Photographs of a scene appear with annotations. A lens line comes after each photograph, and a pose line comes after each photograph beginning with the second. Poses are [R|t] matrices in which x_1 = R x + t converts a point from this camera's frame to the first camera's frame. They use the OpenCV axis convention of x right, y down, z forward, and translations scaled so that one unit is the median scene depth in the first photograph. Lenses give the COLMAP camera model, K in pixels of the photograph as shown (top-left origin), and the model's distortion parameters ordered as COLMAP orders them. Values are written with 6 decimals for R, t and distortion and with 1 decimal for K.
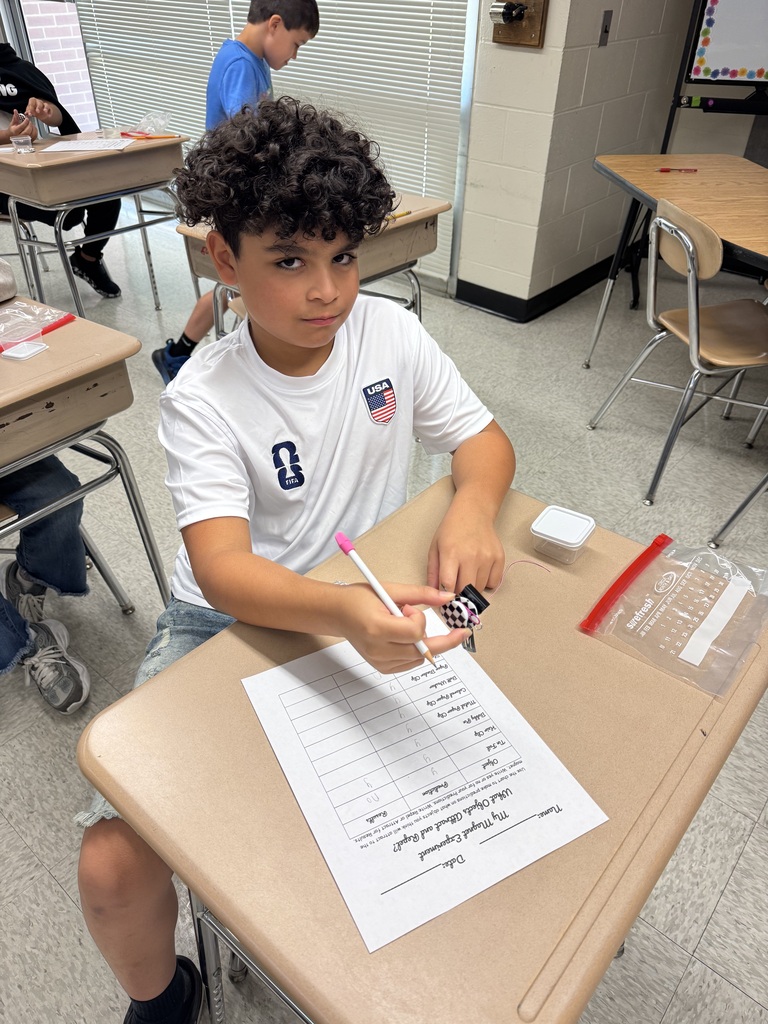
lens RADIAL K [[732.7, 0, 384.0], [0, 732.7, 512.0], [0, 0, 1]] dist [-0.004959, 0.000849]
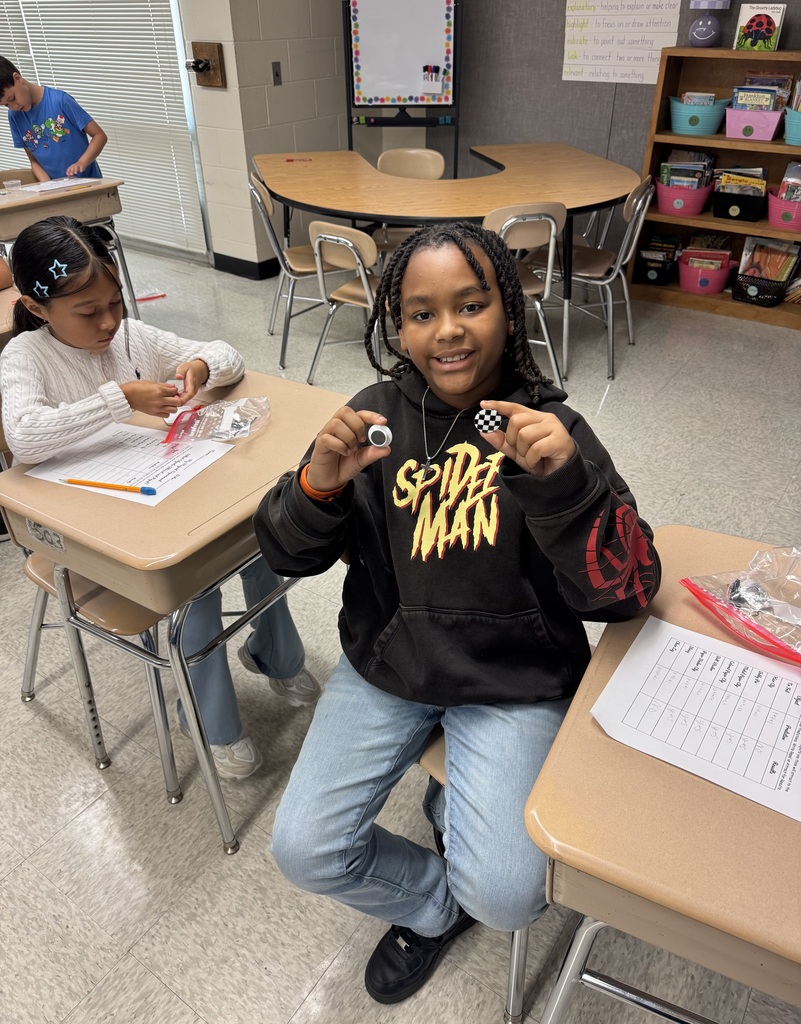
lens RADIAL K [[759.3, 0, 400.5], [0, 759.3, 512.0], [0, 0, 1]] dist [-0.004887, -0.005045]
pose [[0.996271, -0.064825, 0.056932, 0.374295], [0.068263, 0.995820, -0.060681, 0.304634], [-0.052761, 0.064341, 0.996532, -0.443451]]
